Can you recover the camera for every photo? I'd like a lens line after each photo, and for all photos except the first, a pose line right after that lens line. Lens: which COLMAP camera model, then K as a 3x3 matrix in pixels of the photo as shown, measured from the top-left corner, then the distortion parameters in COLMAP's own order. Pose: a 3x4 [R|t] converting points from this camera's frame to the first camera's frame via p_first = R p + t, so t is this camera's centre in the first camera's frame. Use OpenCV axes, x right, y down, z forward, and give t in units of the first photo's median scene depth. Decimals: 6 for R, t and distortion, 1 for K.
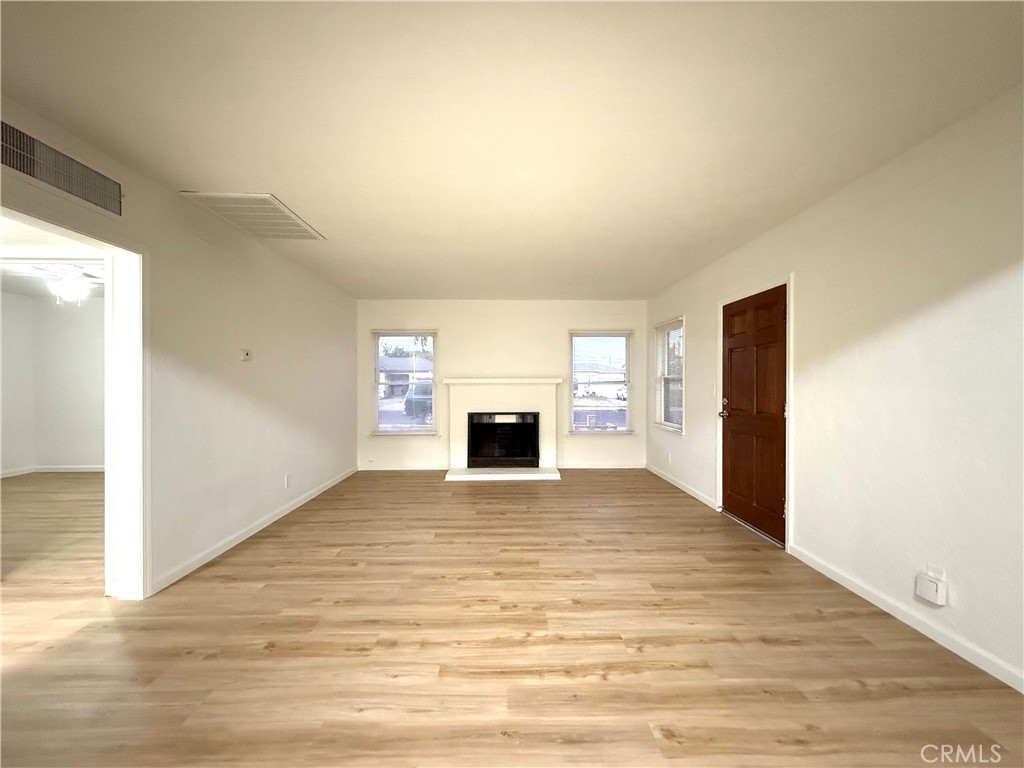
lens RADIAL K [[407.7, 0, 510.4], [0, 407.7, 384.4], [0, 0, 1]] dist [-0.003710, -0.000026]
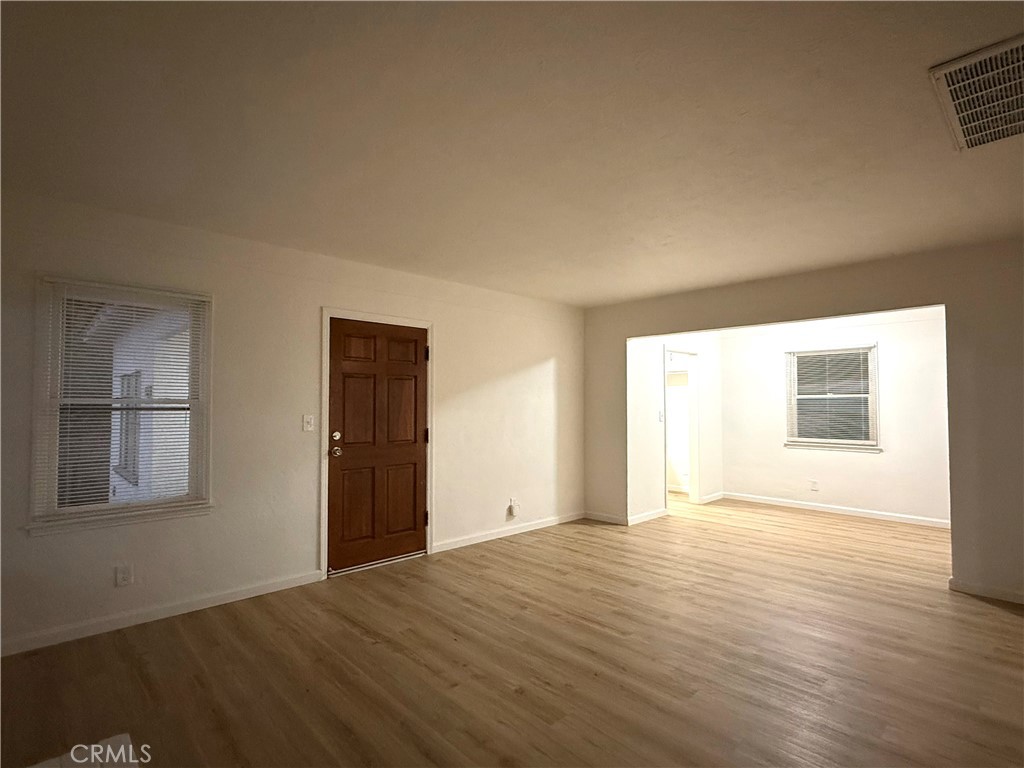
lens RADIAL K [[517.4, 0, 518.5], [0, 517.4, 387.0], [0, 0, 1]] dist [0.003489, 0.001255]
pose [[-0.682416, 0.019433, 0.730706, -0.610352], [0.000473, 0.999658, -0.026144, -0.037048], [-0.730964, -0.017495, -0.682192, 1.835791]]
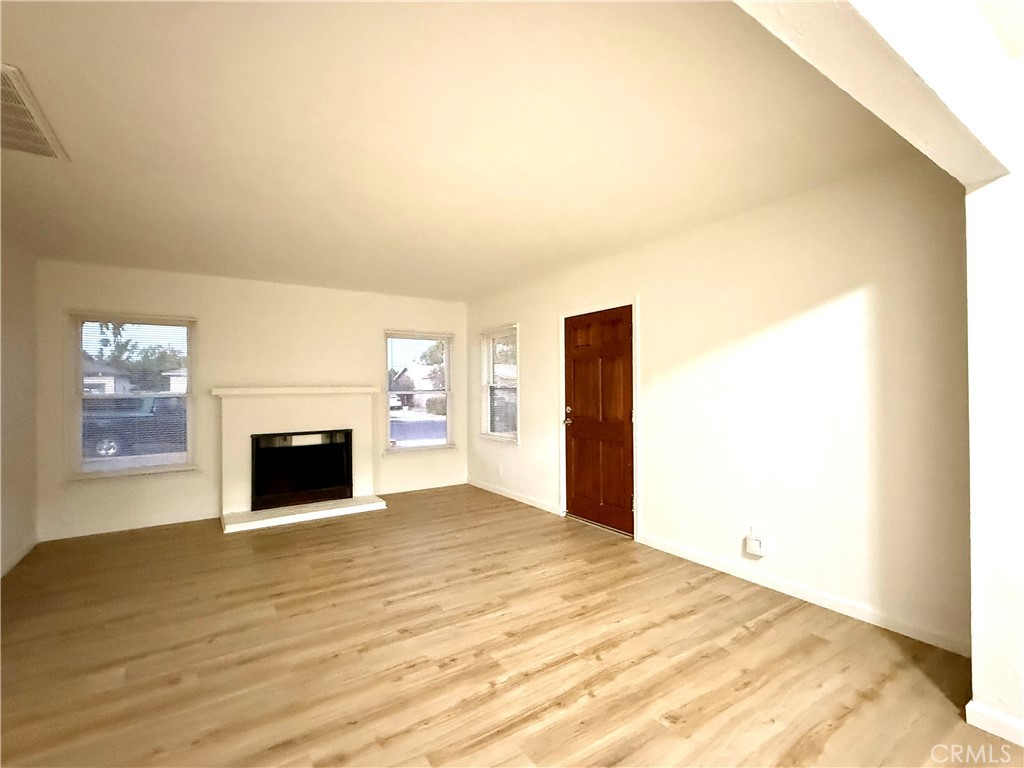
lens RADIAL K [[470.3, 0, 514.3], [0, 470.3, 384.0], [0, 0, 1]] dist [-0.003366, 0.000415]
pose [[0.841709, -0.001191, 0.539929, -0.307680], [0.009872, 0.999864, -0.013185, -0.011418], [-0.539841, 0.016428, 0.841607, 0.074971]]
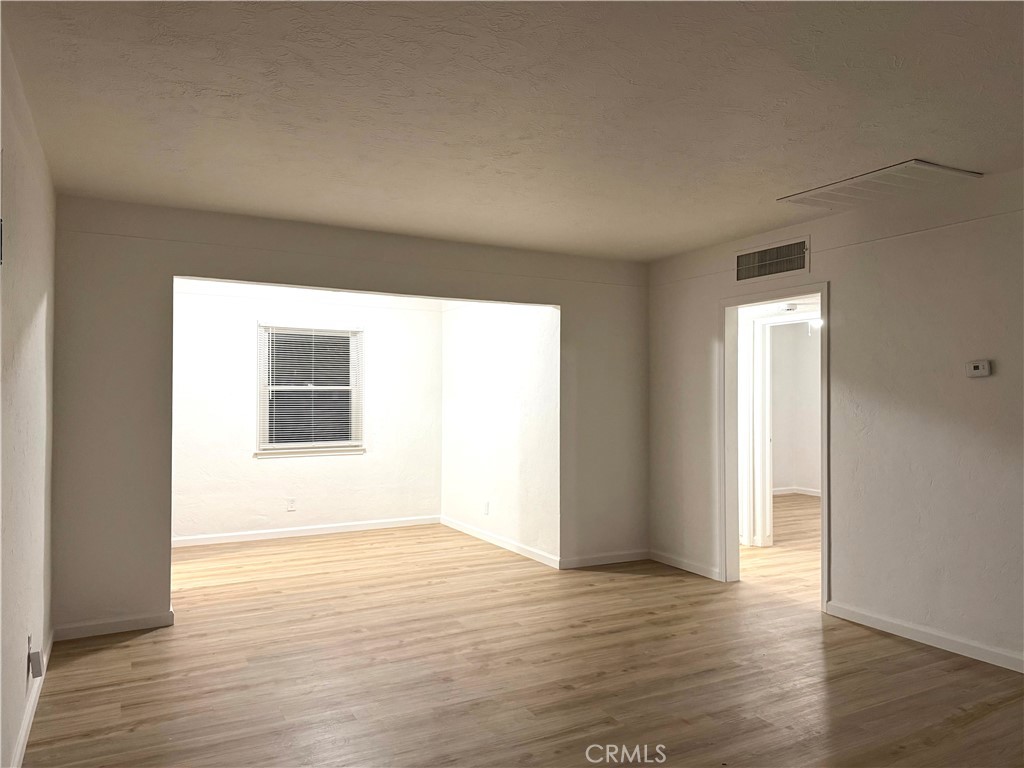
lens RADIAL K [[717.6, 0, 512.3], [0, 717.6, 381.5], [0, 0, 1]] dist [-0.008396, -0.005327]
pose [[-0.885866, -0.010860, -0.463814, 0.555958], [-0.002435, 0.999821, -0.018759, -0.033117], [0.463935, -0.015489, -0.885734, 1.808649]]
